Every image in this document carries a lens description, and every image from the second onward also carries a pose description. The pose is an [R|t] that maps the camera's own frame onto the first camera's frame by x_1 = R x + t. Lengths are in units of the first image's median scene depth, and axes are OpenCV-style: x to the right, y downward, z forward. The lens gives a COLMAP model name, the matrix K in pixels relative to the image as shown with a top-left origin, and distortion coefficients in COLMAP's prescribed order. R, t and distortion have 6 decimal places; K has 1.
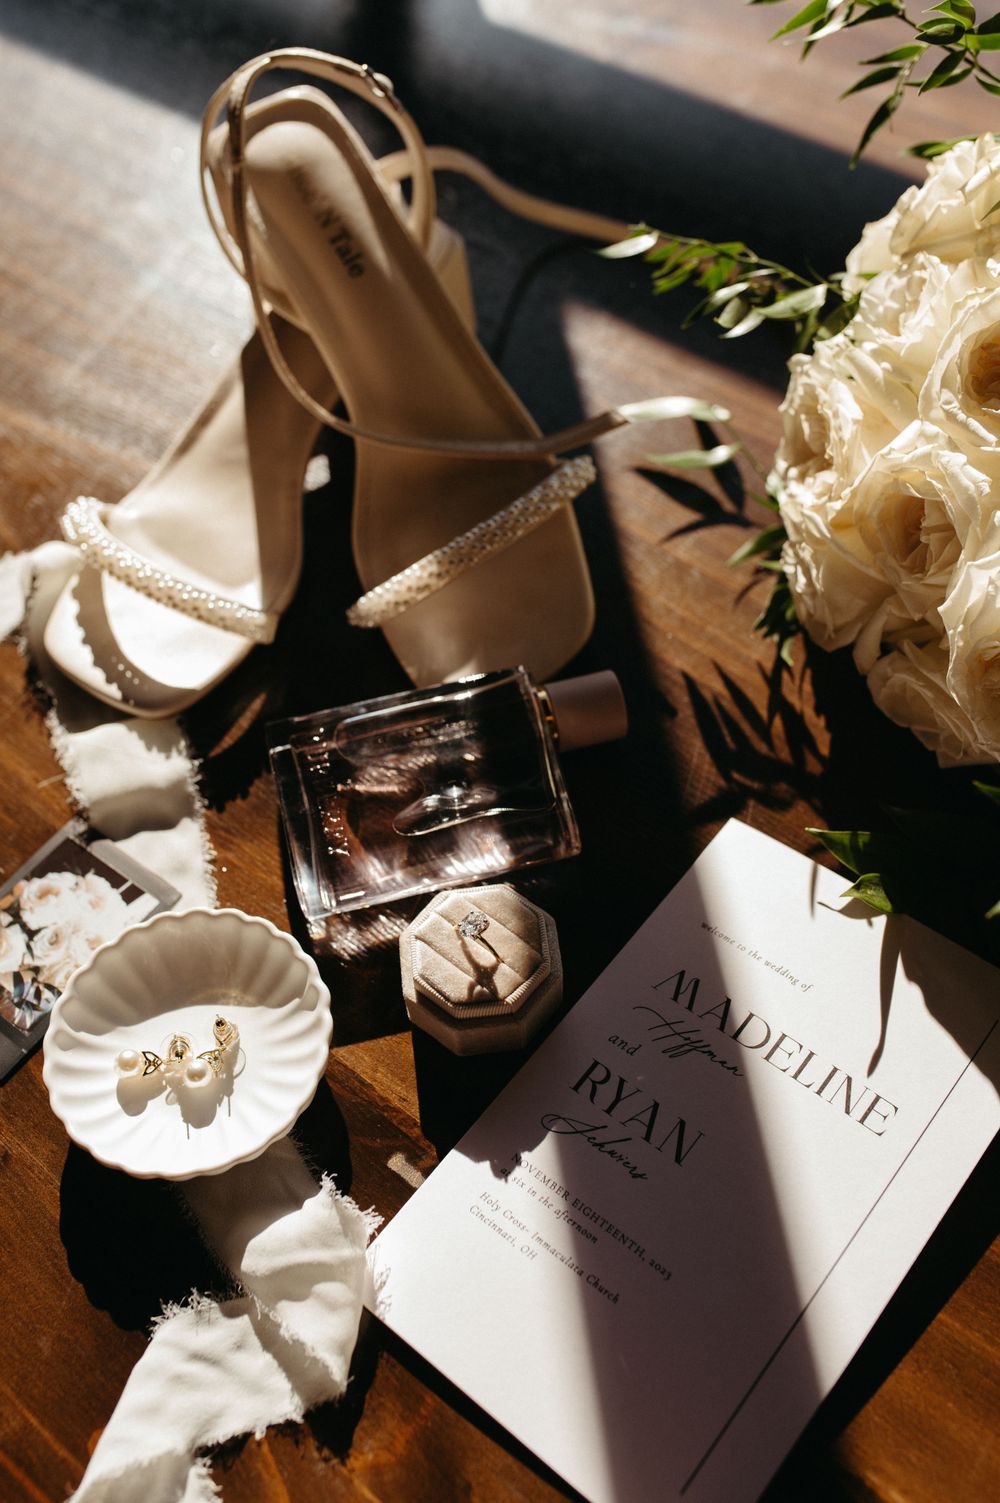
lens RADIAL K [[1467.3, 0, 504.9], [0, 1467.3, 742.8], [0, 0, 1]] dist [-0.019356, 0.011371]
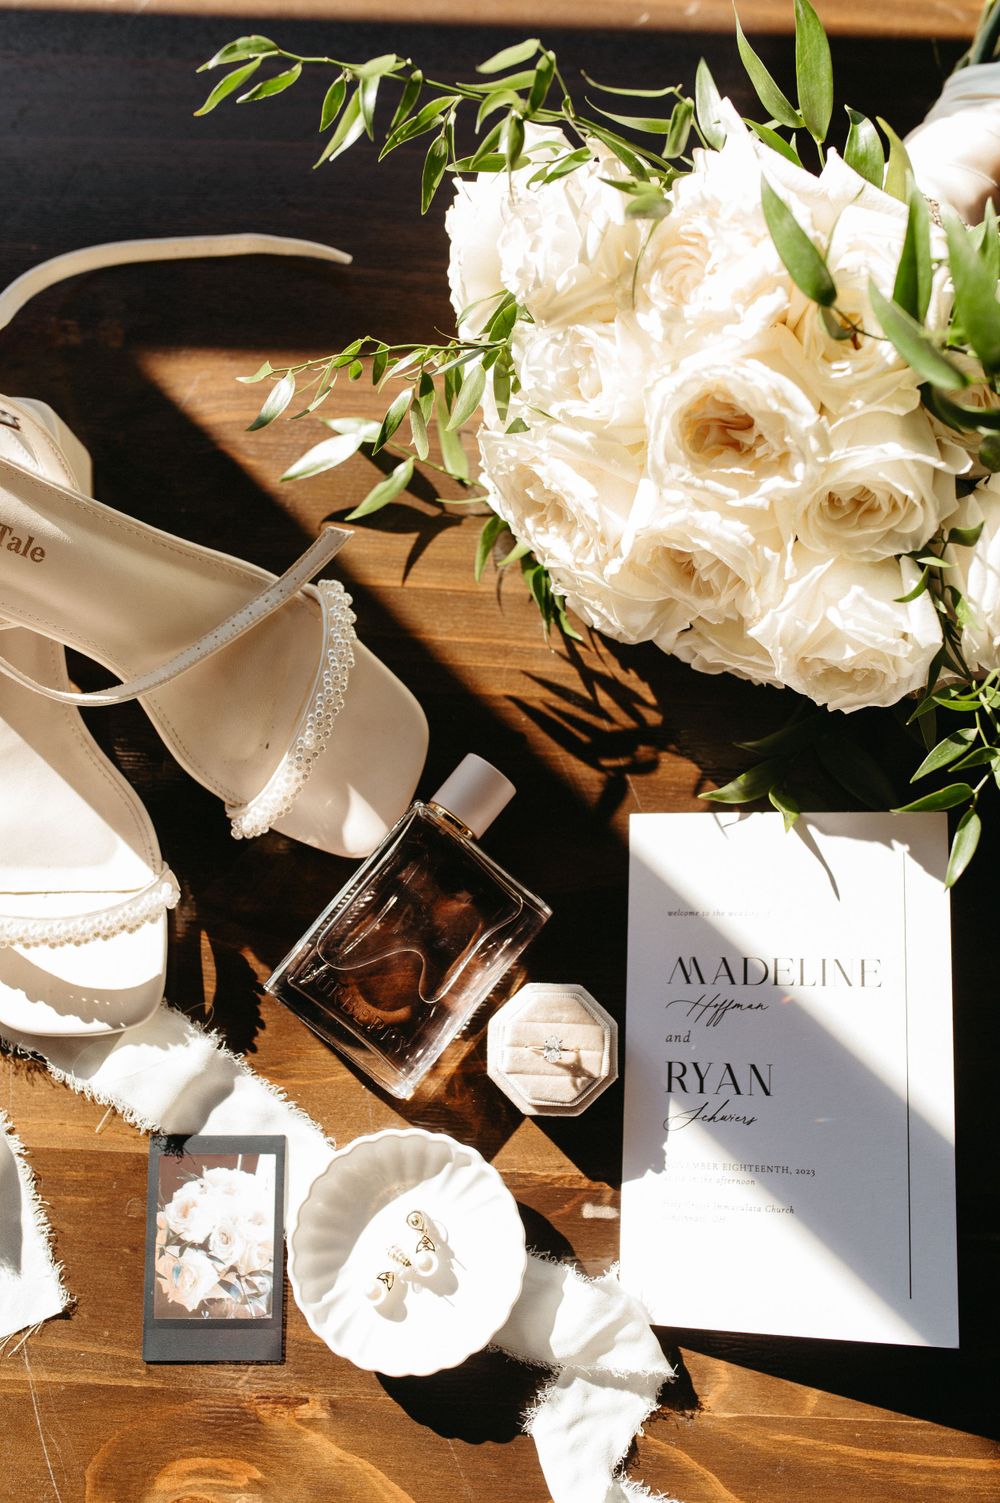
lens RADIAL K [[1437.5, 0, 500.0], [0, 1437.5, 751.5], [0, 0, 1]] dist [-0.028732, 0.011970]
pose [[0.795338, -0.577790, 0.183294, -0.130216], [0.461413, 0.773170, 0.435093, -0.595540], [-0.393110, -0.261472, 0.881531, 0.023517]]
